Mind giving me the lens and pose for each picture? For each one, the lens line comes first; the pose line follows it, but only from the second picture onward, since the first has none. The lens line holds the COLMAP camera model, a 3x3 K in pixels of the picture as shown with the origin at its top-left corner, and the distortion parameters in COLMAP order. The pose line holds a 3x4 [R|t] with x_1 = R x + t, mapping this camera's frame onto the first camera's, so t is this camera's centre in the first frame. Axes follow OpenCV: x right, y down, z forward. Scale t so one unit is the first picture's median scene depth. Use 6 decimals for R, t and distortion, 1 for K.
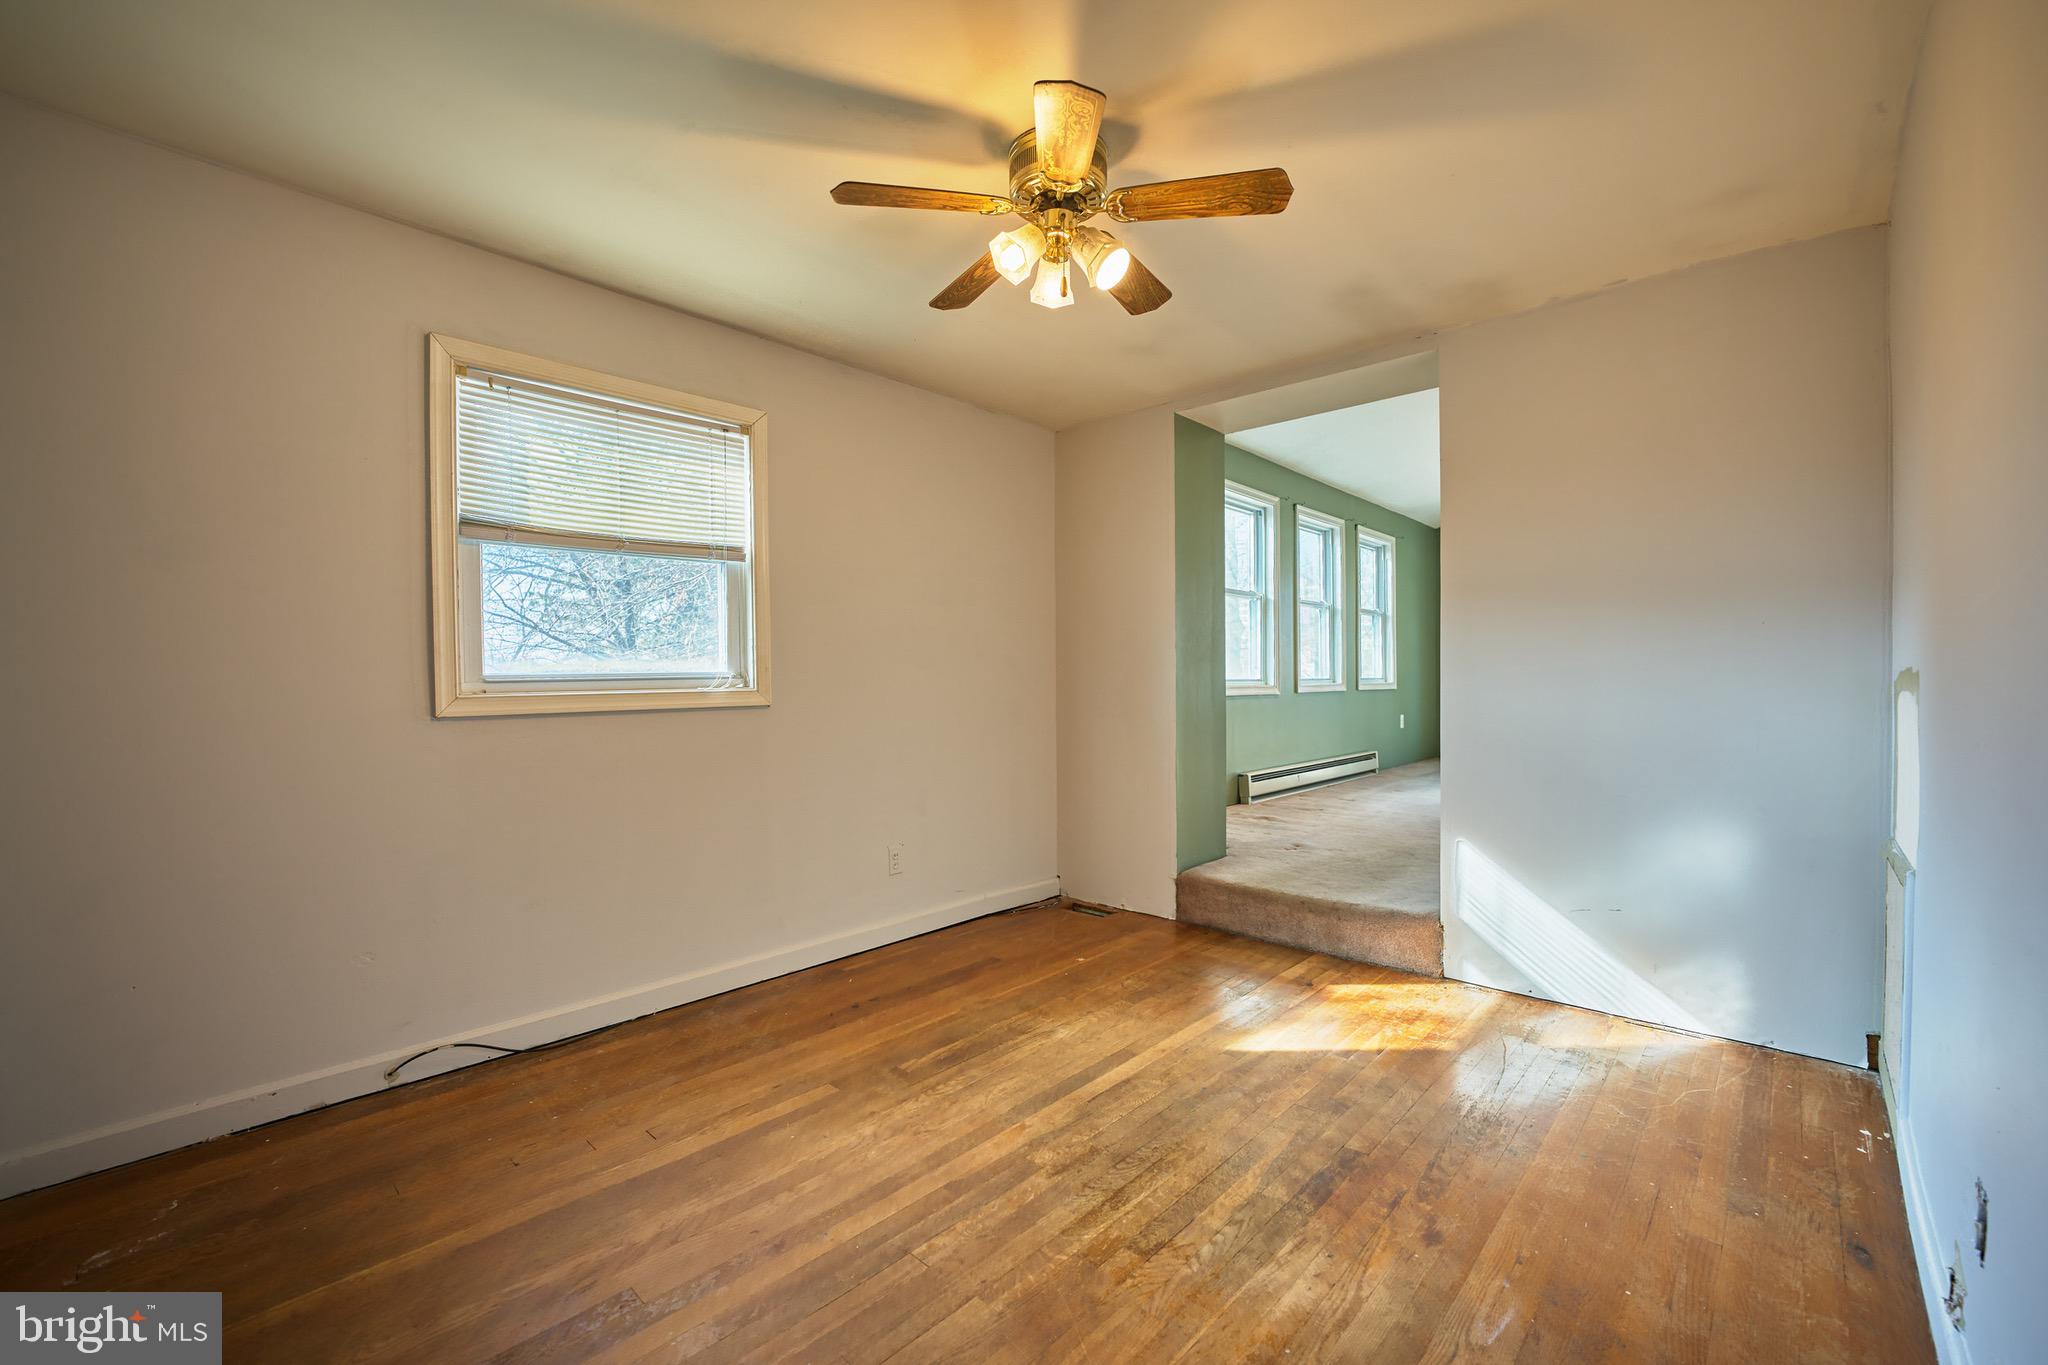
lens RADIAL K [[834.0, 0, 1018.0], [0, 834.0, 687.3], [0, 0, 1]] dist [-0.025294, 0.000039]
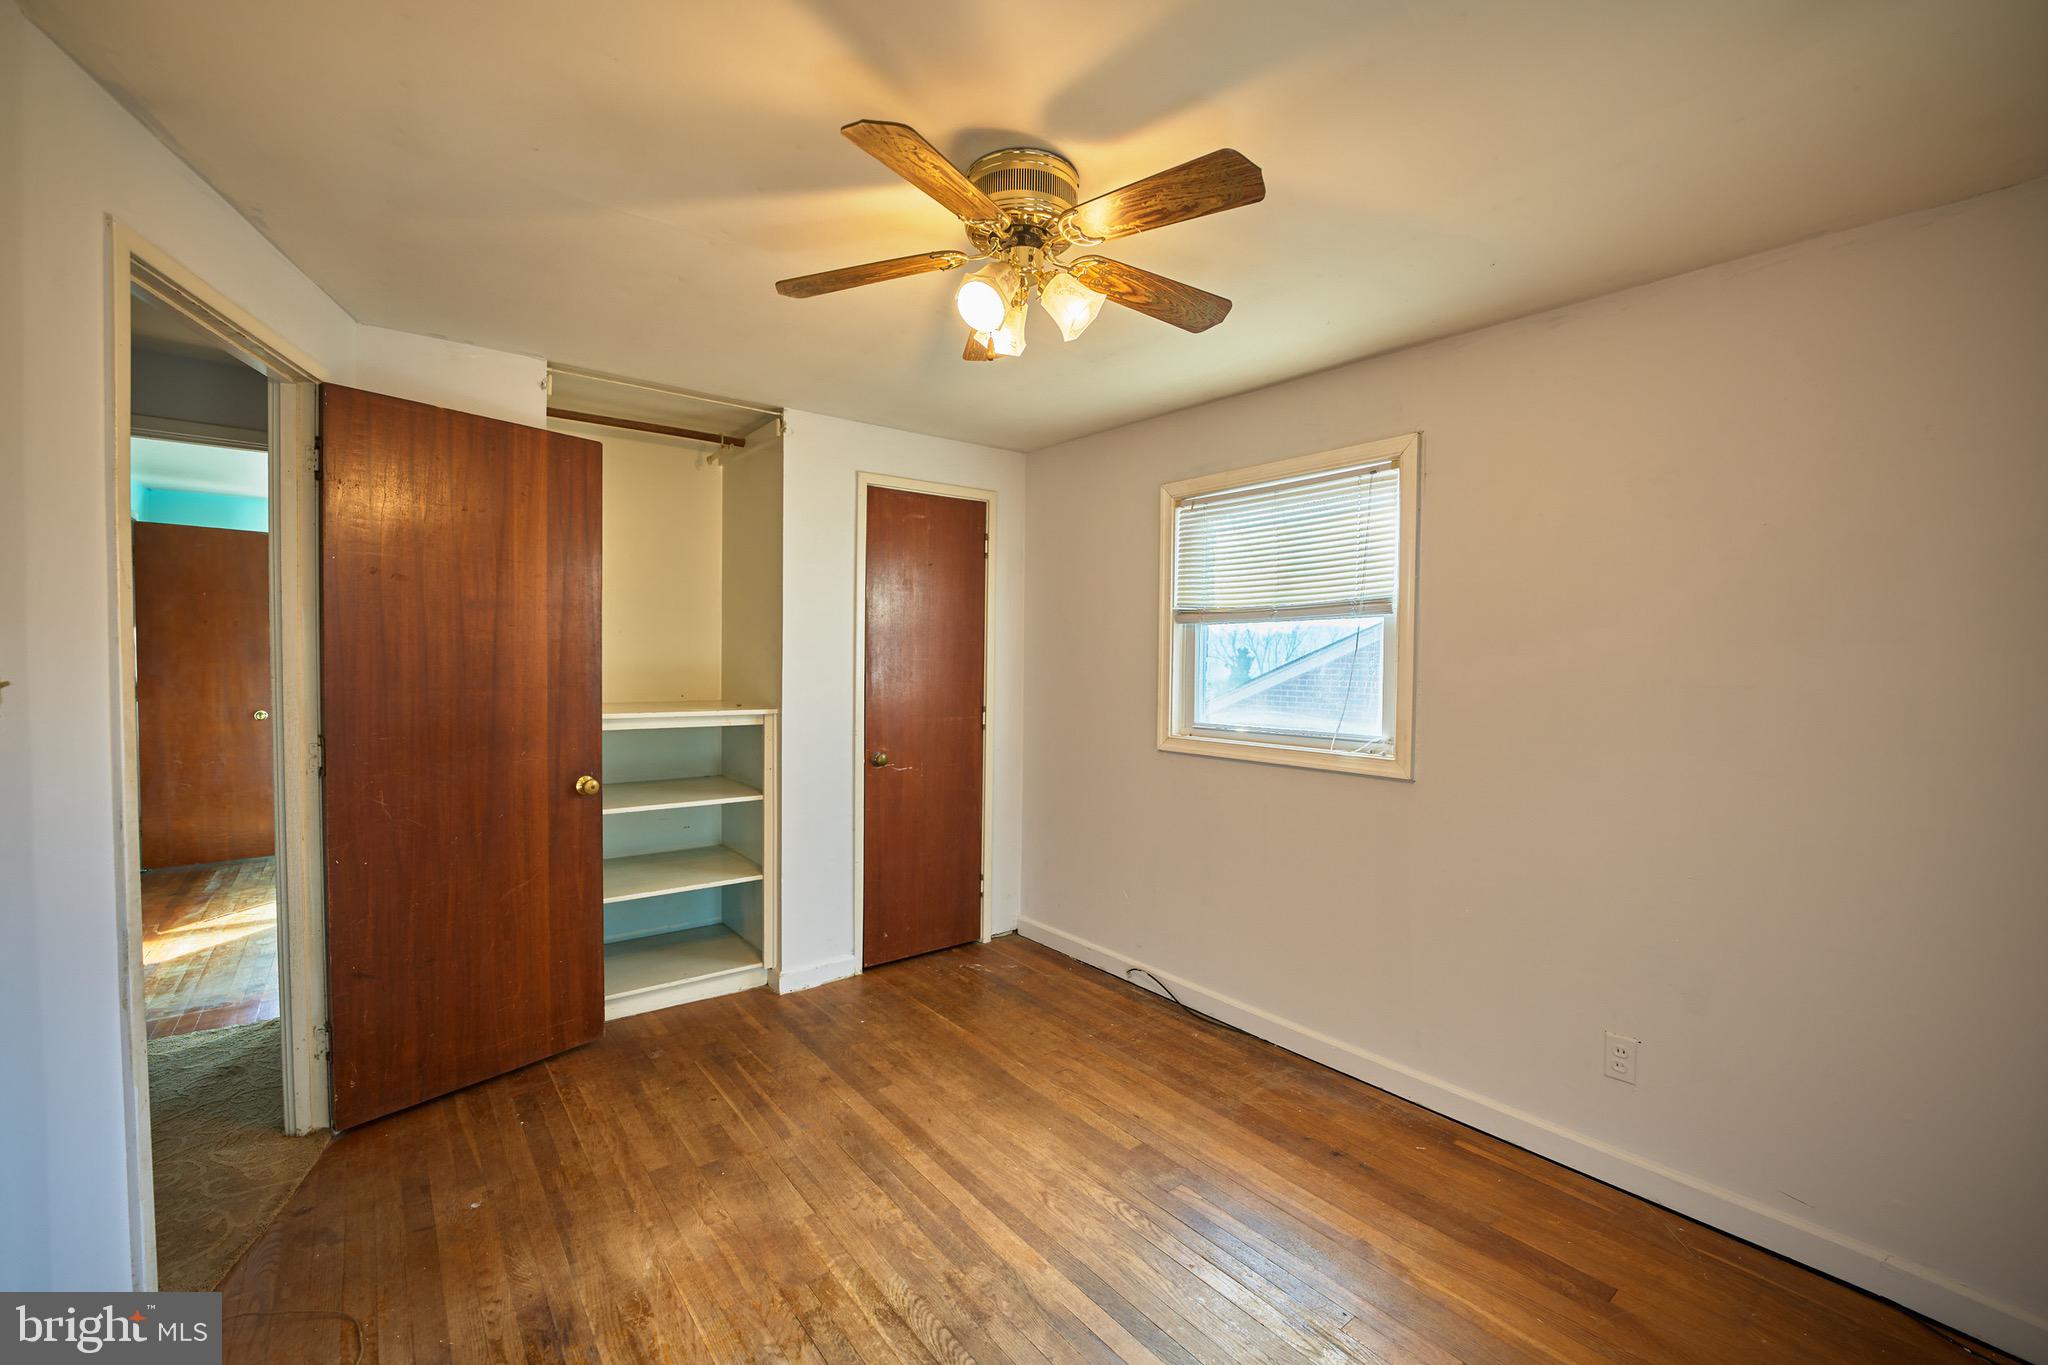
lens RADIAL K [[828.8, 0, 1018.5], [0, 828.8, 693.4], [0, 0, 1]] dist [-0.024557, 0.000152]
pose [[-0.137384, 0.042545, -0.989604, 0.760200], [-0.029047, 0.998474, 0.046959, -0.122475], [0.990092, 0.035197, -0.135938, 0.933433]]
